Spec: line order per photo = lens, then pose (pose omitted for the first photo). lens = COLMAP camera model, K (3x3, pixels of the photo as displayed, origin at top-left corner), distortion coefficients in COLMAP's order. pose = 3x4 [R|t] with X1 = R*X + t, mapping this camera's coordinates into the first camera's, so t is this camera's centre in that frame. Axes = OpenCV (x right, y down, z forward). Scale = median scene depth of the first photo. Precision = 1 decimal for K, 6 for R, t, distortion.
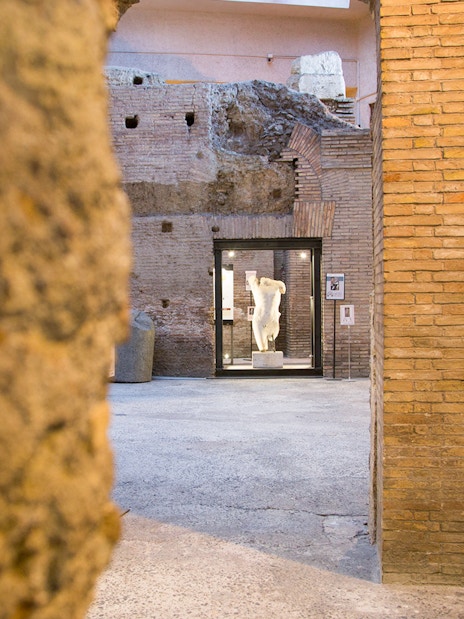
lens RADIAL K [[933.6, 0, 232.0], [0, 933.6, 309.5], [0, 0, 1]] dist [0.039335, 0.028378]
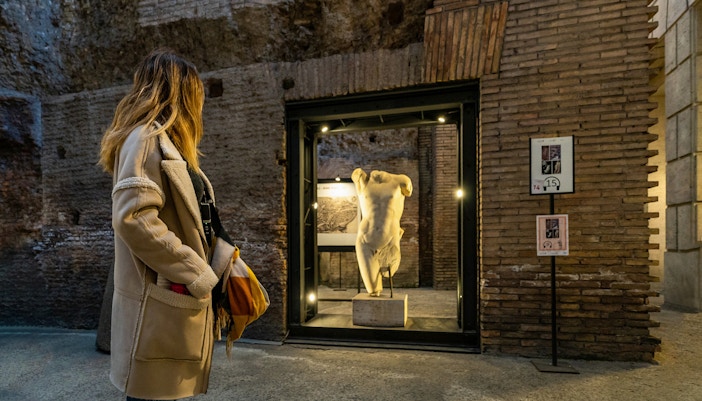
lens RADIAL K [[450.2, 0, 351.2], [0, 450.2, 251.1], [0, 0, 1]] dist [0.033345, 0.000160]
pose [[0.986766, 0.002692, -0.162128, 0.065990], [-0.001039, 0.999947, 0.010279, 0.014461], [0.162147, -0.009975, 0.986716, 0.724541]]
